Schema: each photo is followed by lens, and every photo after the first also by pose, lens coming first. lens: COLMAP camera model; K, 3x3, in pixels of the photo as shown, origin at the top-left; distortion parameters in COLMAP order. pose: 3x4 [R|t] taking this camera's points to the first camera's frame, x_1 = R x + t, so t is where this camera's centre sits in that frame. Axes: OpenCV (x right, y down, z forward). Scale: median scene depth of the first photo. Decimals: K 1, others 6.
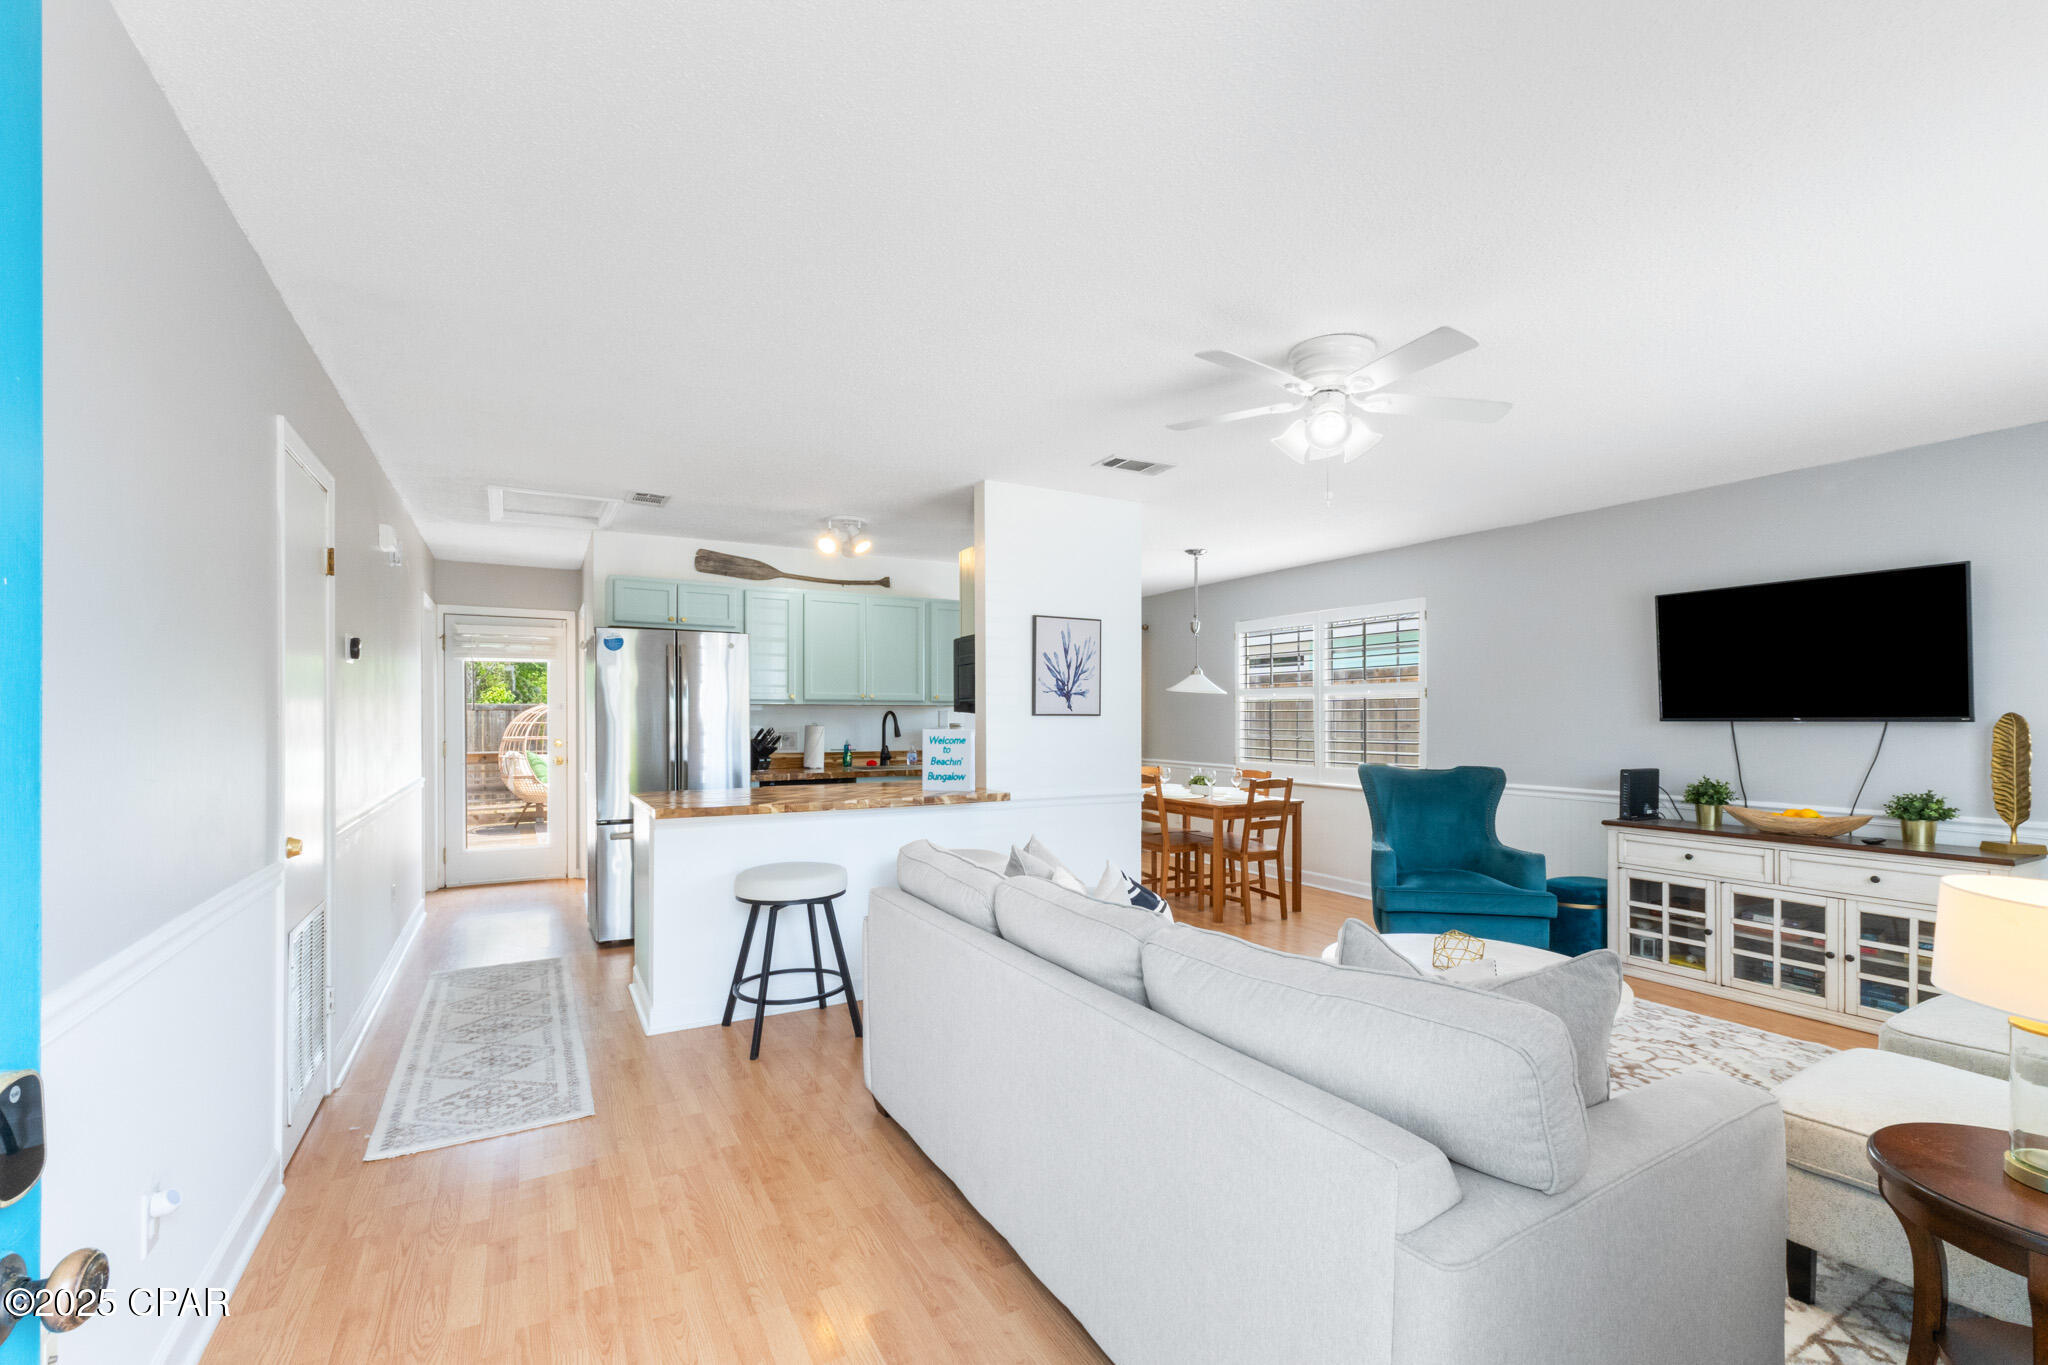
lens RADIAL K [[880.3, 0, 1019.6], [0, 880.3, 698.9], [0, 0, 1]] dist [-0.000118, 0.000125]
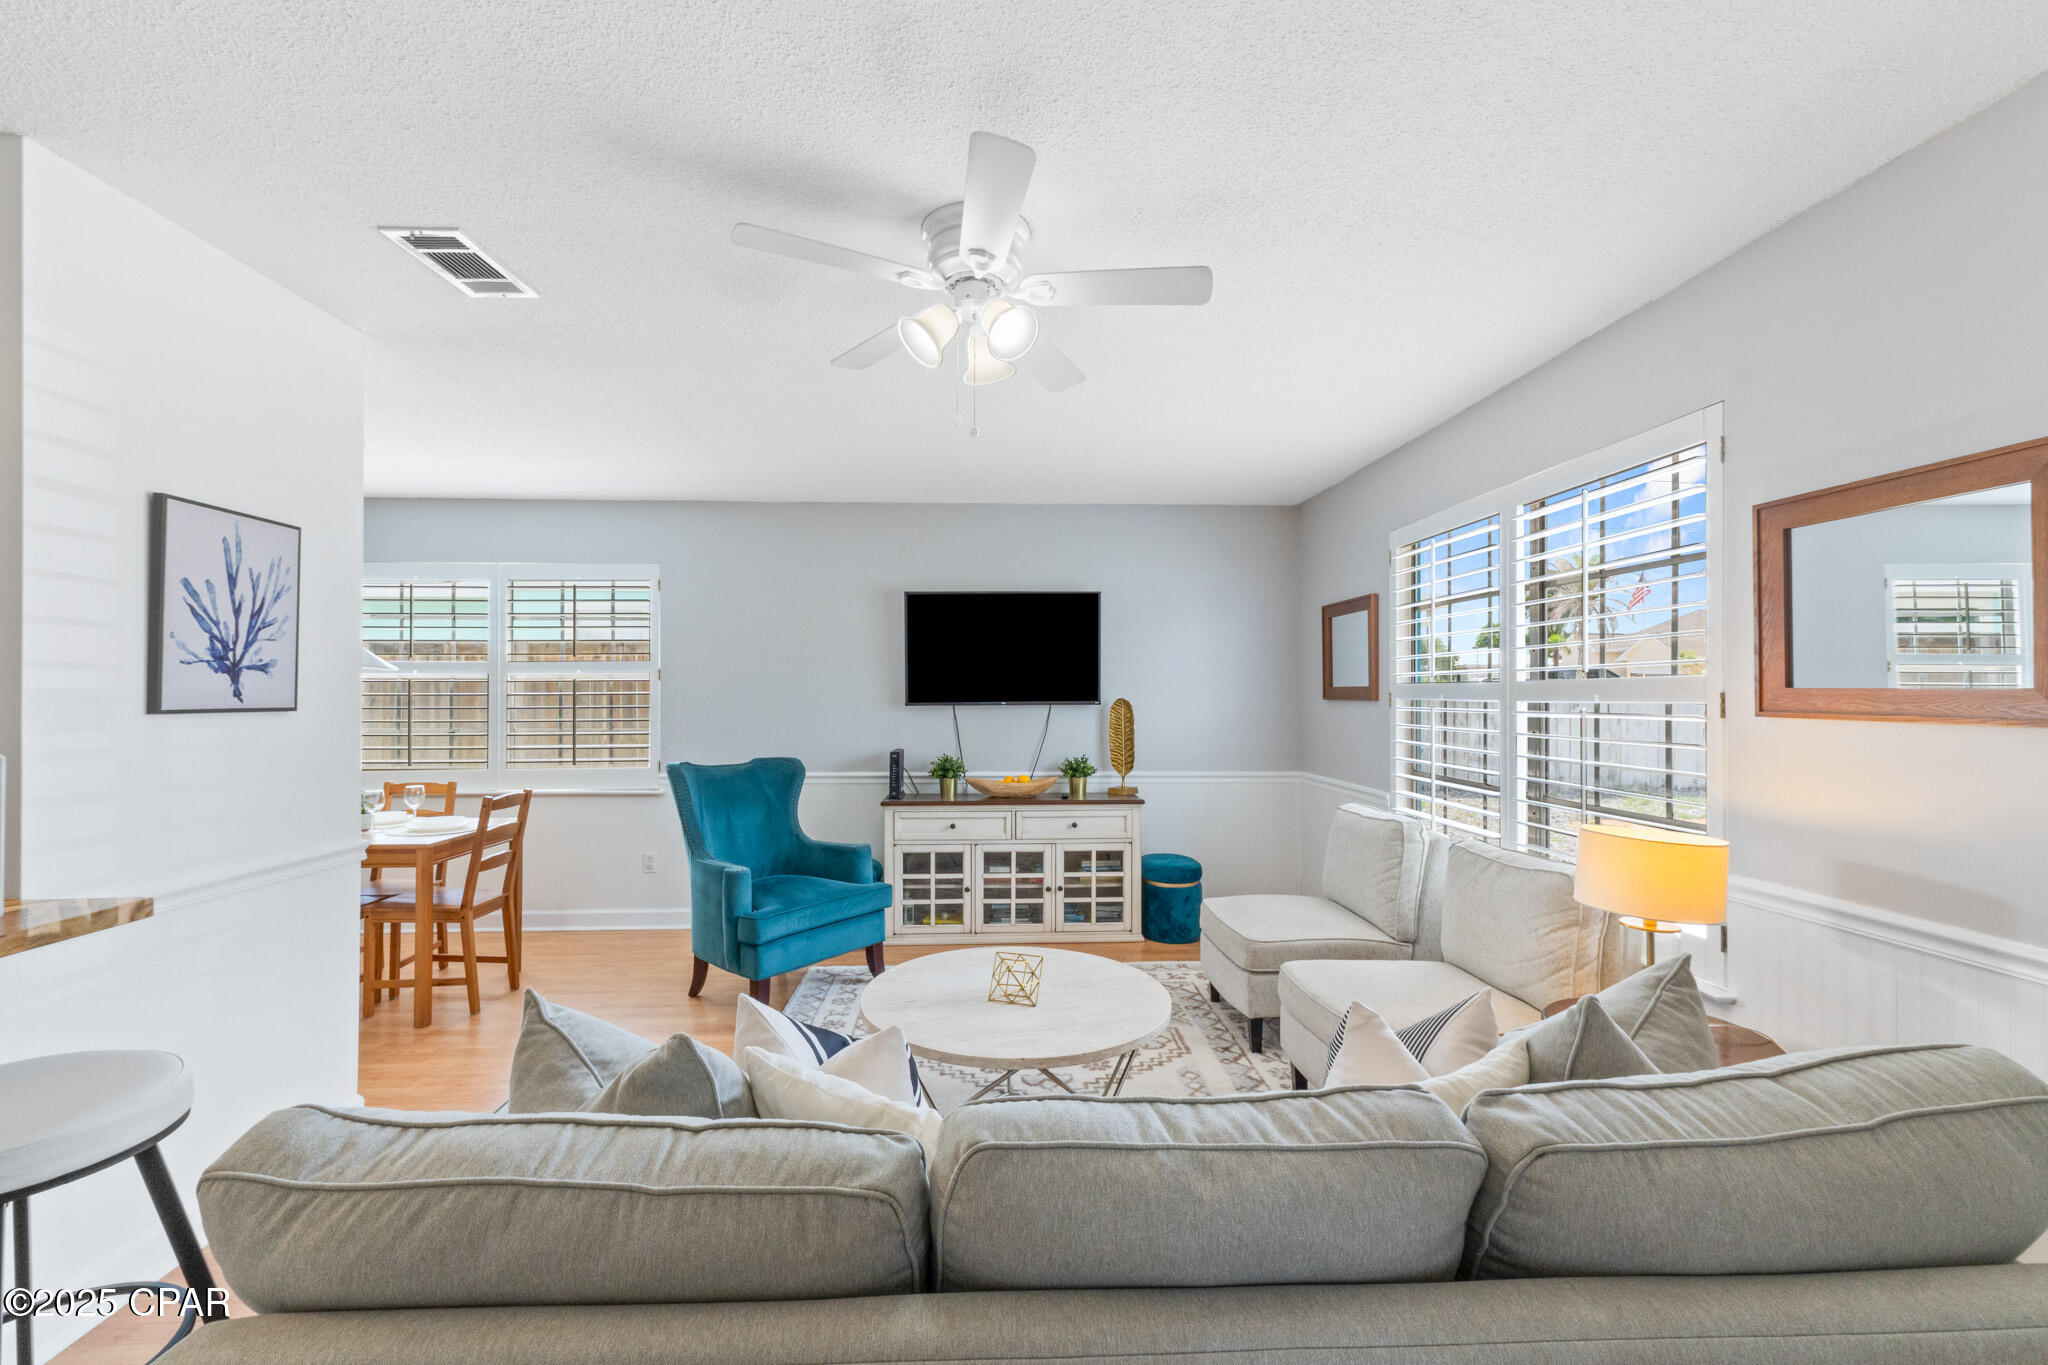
lens RADIAL K [[861.8, 0, 1022.0], [0, 861.8, 674.2], [0, 0, 1]] dist [0.000699, 0.000354]
pose [[0.448796, 0.018768, 0.893437, -0.179596], [-0.015210, 0.999795, -0.013362, -0.002198], [-0.893505, -0.007592, 0.448989, 0.396406]]
